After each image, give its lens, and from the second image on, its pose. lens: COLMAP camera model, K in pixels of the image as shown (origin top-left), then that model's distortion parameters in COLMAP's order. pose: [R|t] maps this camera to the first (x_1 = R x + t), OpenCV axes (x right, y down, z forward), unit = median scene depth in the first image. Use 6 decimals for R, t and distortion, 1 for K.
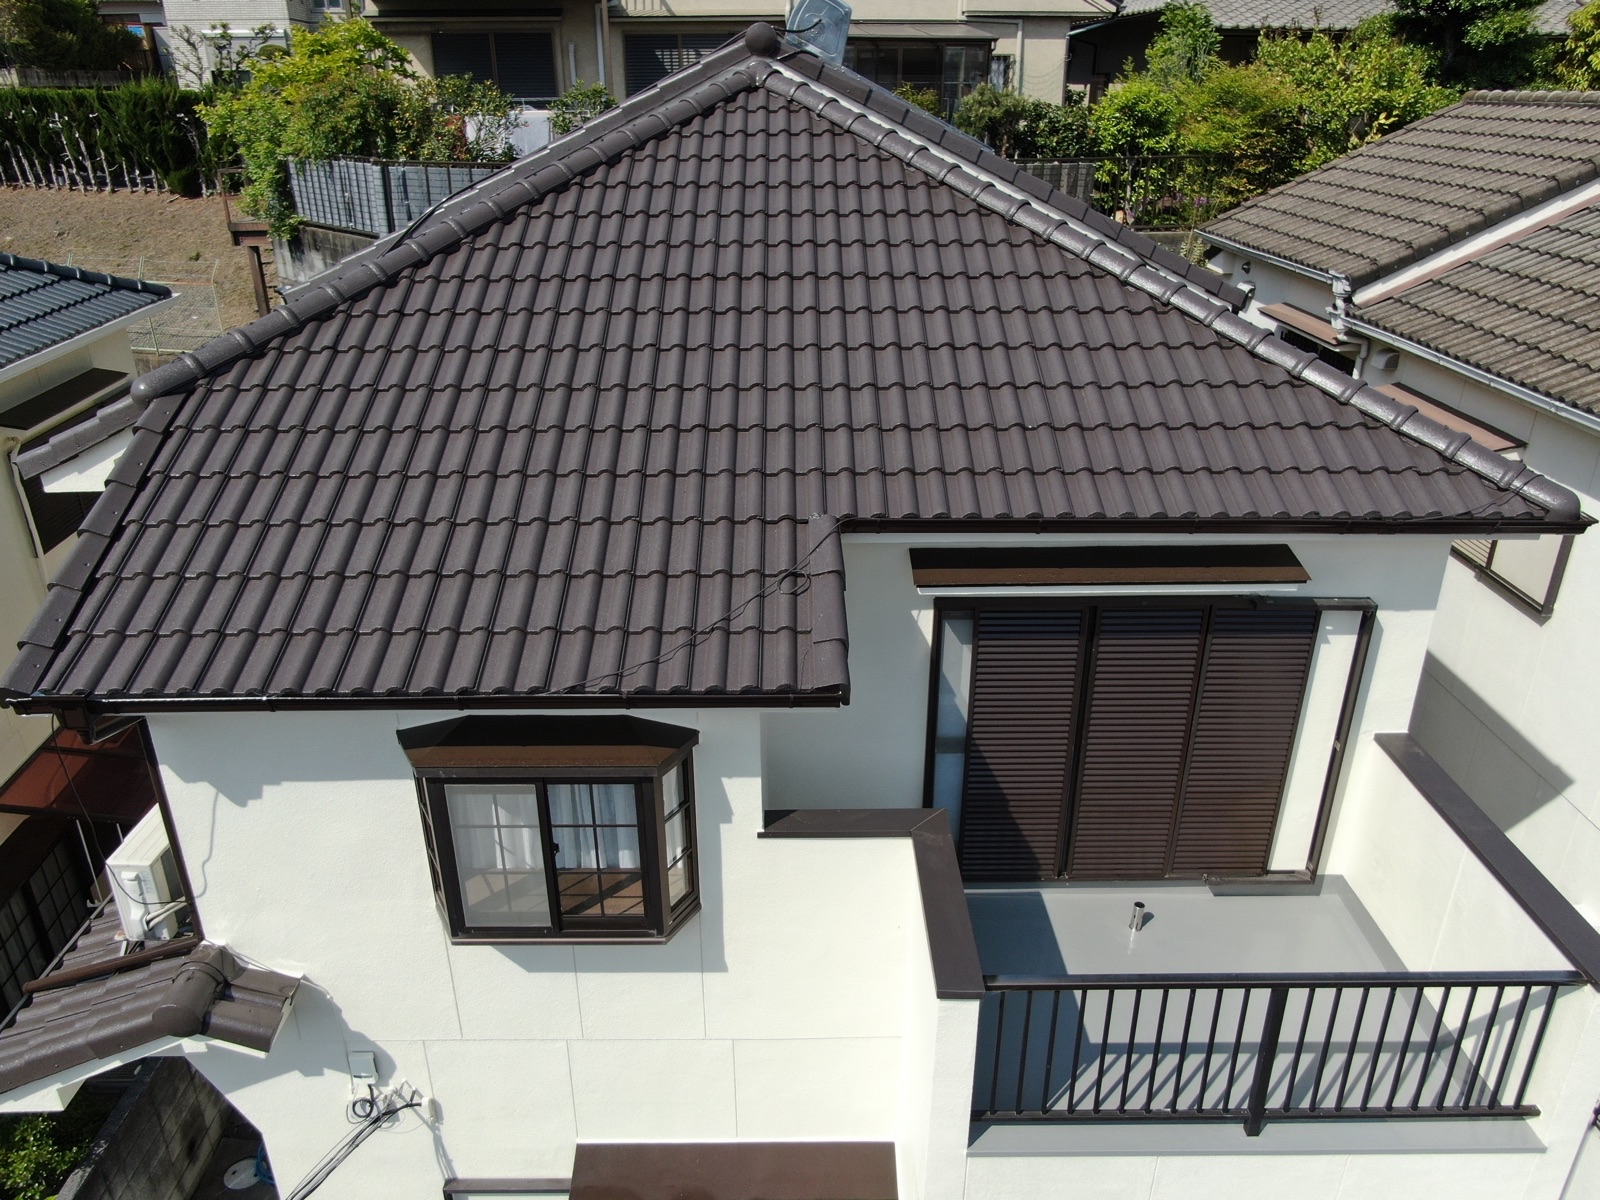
lens RADIAL K [[1141.3, 0, 800.0], [0, 1141.3, 600.0], [0, 0, 1]] dist [-0.007289, -0.001060]
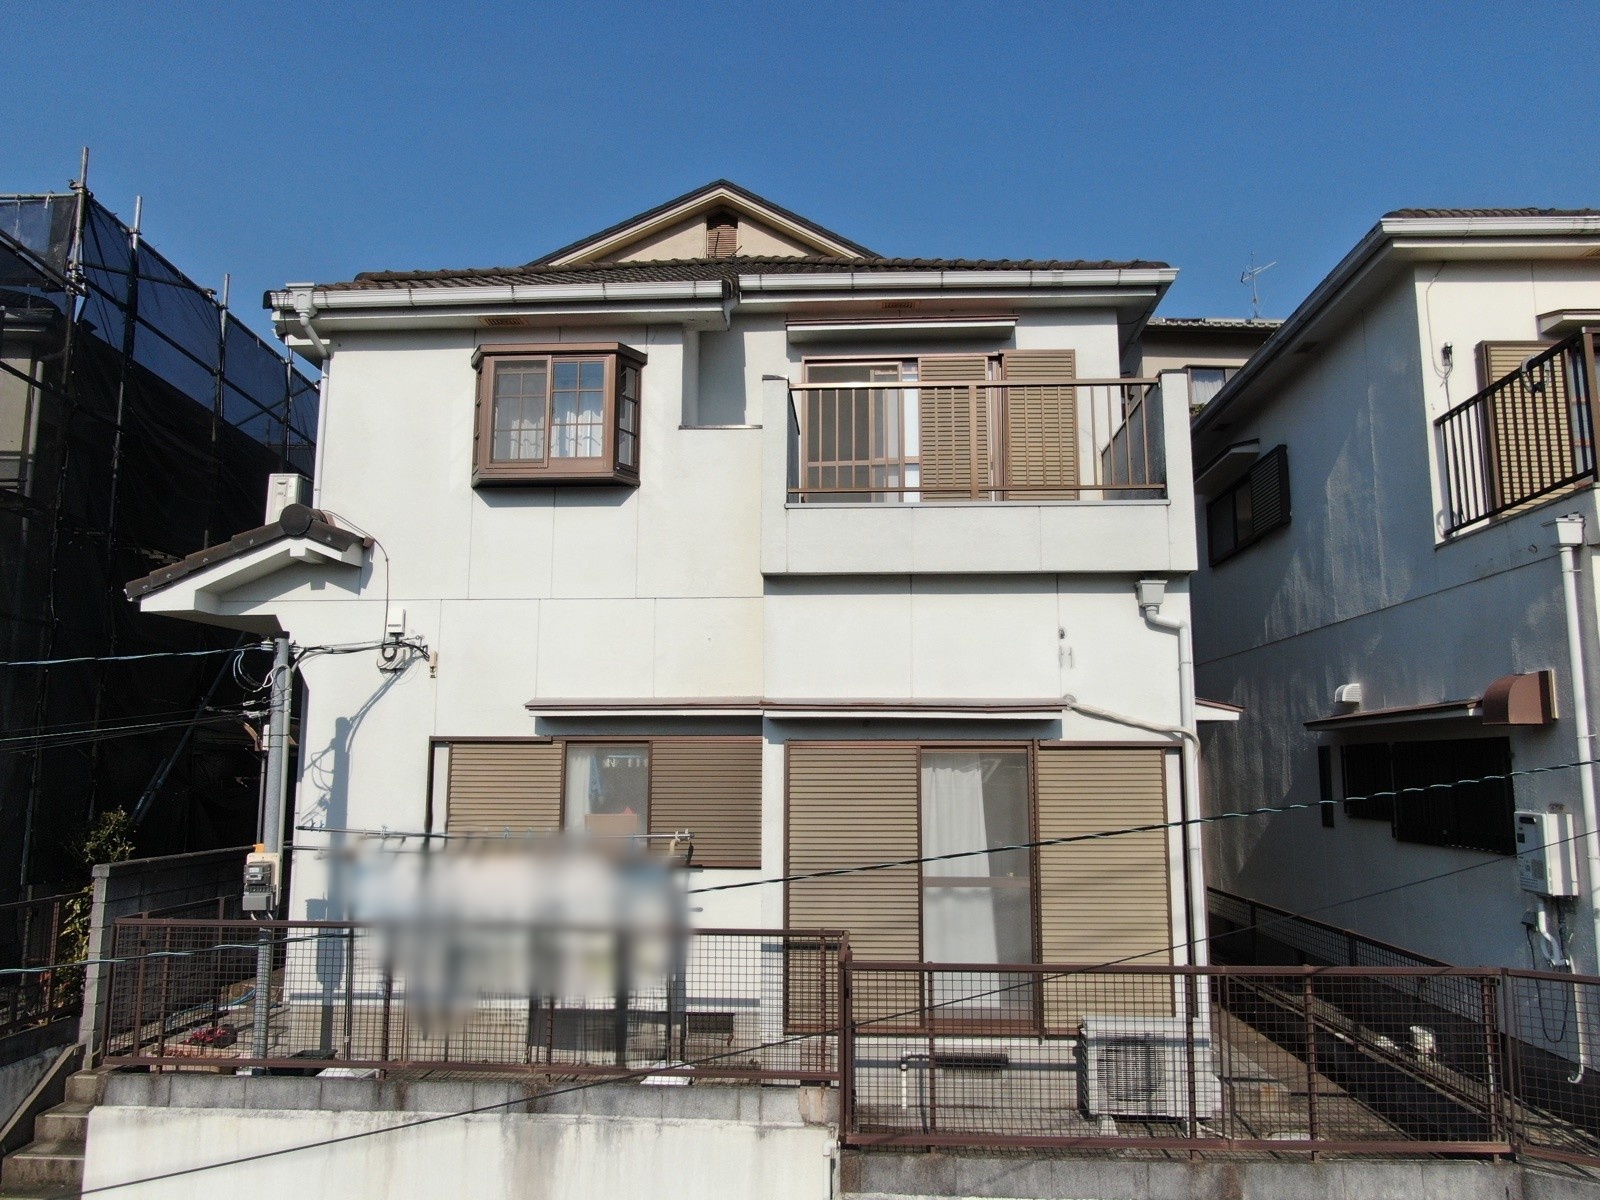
lens RADIAL K [[1141.9, 0, 799.3], [0, 1141.9, 608.9], [0, 0, 1]] dist [-0.022097, 0.004043]
pose [[0.998108, -0.003871, -0.061364, 0.213300], [-0.029722, 0.843291, -0.536635, 1.190165], [0.053825, 0.537443, 0.841580, -0.185795]]
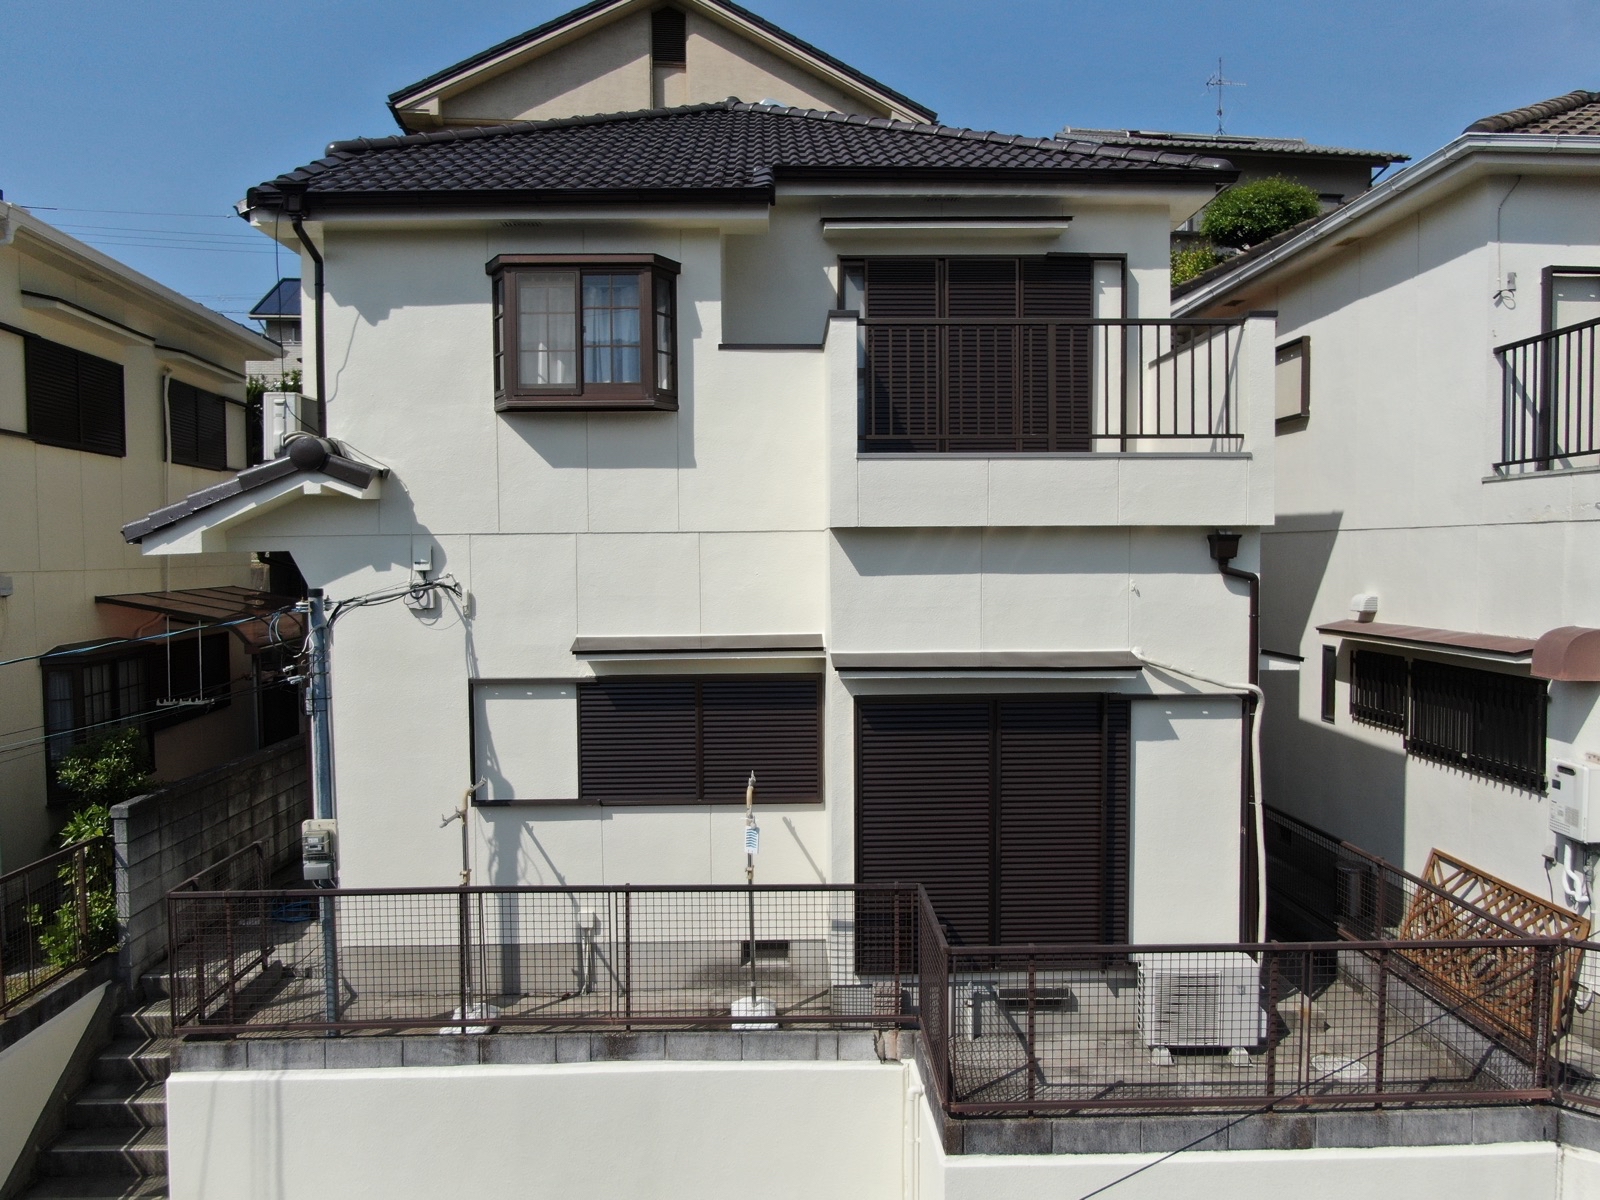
lens RADIAL K [[1141.9, 0, 799.3], [0, 1141.9, 608.9], [0, 0, 1]] dist [-0.022097, 0.004043]
pose [[0.999824, -0.005987, 0.017792, 0.037065], [0.012111, 0.929882, -0.367657, 1.003495], [-0.014343, 0.367808, 0.929791, -0.239876]]
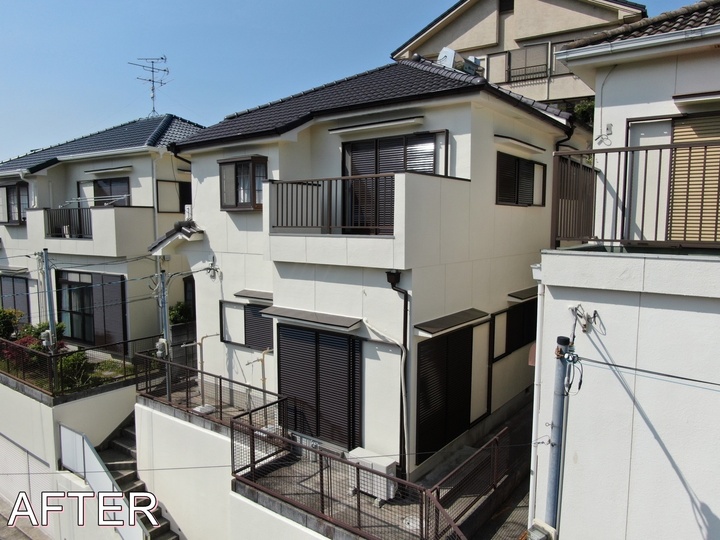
lens RADIAL K [[513.9, 0, 359.7], [0, 513.9, 274.0], [0, 0, 1]] dist [-0.022097, 0.004043]
pose [[0.794861, 0.063833, -0.603424, 1.211584], [-0.253254, 0.938596, -0.234310, 0.789046], [0.551415, 0.339063, 0.762219, -0.103185]]
